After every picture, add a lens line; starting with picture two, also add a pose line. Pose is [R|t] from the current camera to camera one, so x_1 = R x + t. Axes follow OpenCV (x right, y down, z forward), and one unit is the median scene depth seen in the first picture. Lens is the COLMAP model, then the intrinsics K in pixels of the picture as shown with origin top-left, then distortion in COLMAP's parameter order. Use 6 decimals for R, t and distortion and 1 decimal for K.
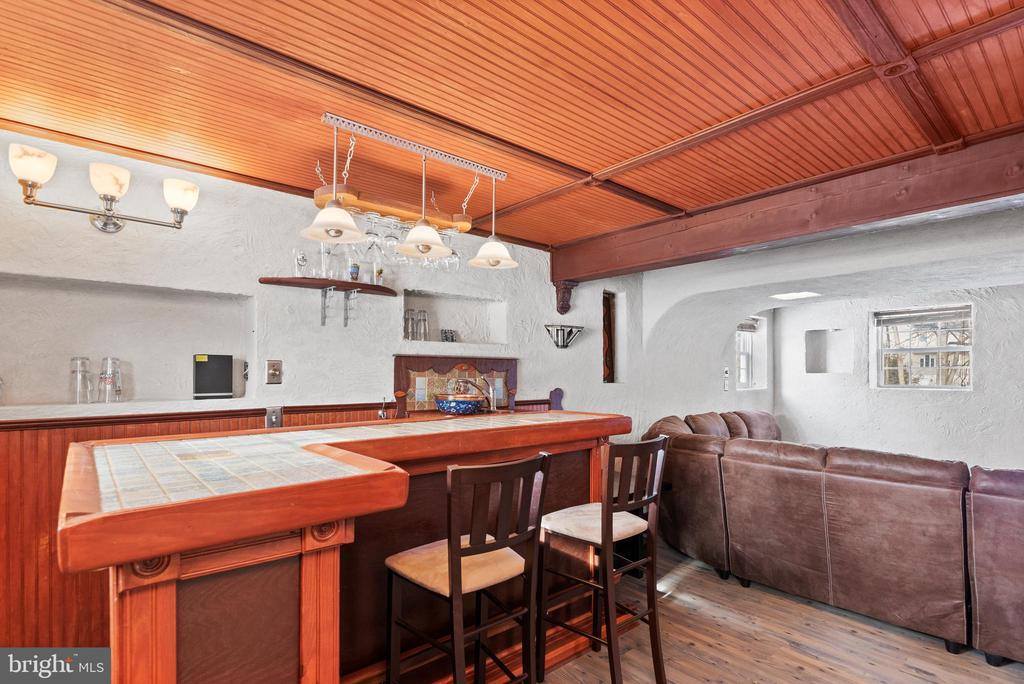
lens RADIAL K [[505.3, 0, 522.1], [0, 505.3, 367.4], [0, 0, 1]] dist [-0.000145, 0.000304]
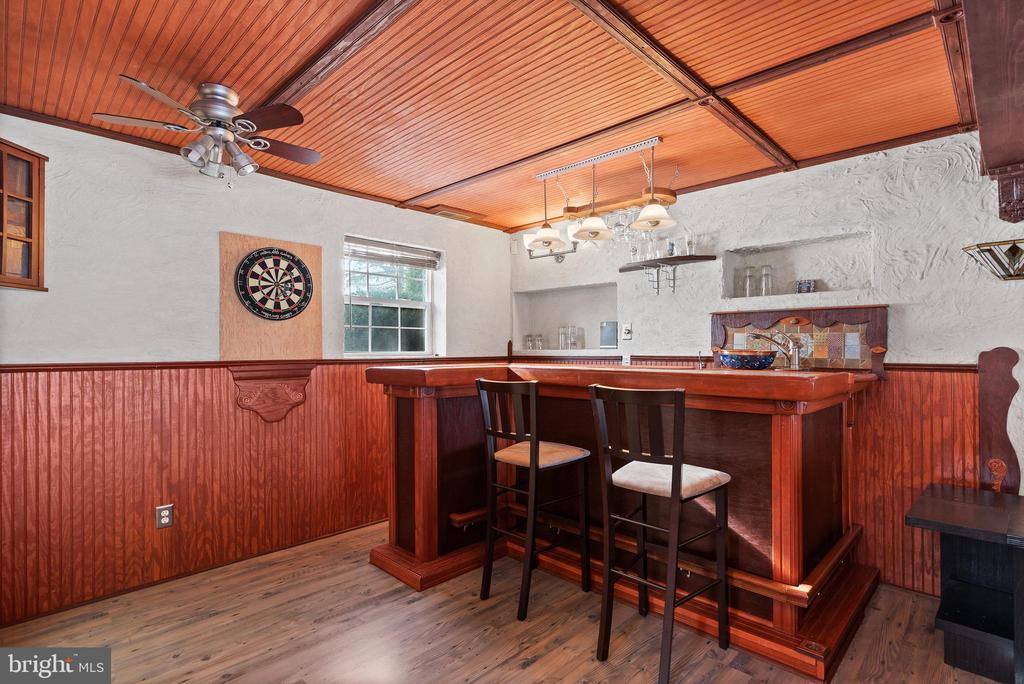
lens RADIAL K [[503.6, 0, 518.1], [0, 503.6, 347.2], [0, 0, 1]] dist [0.001700, 0.000176]
pose [[0.084069, -0.000047, -0.996460, 0.801039], [0.012334, 0.999923, 0.000993, 0.042858], [0.996384, -0.012374, 0.084063, 0.475422]]
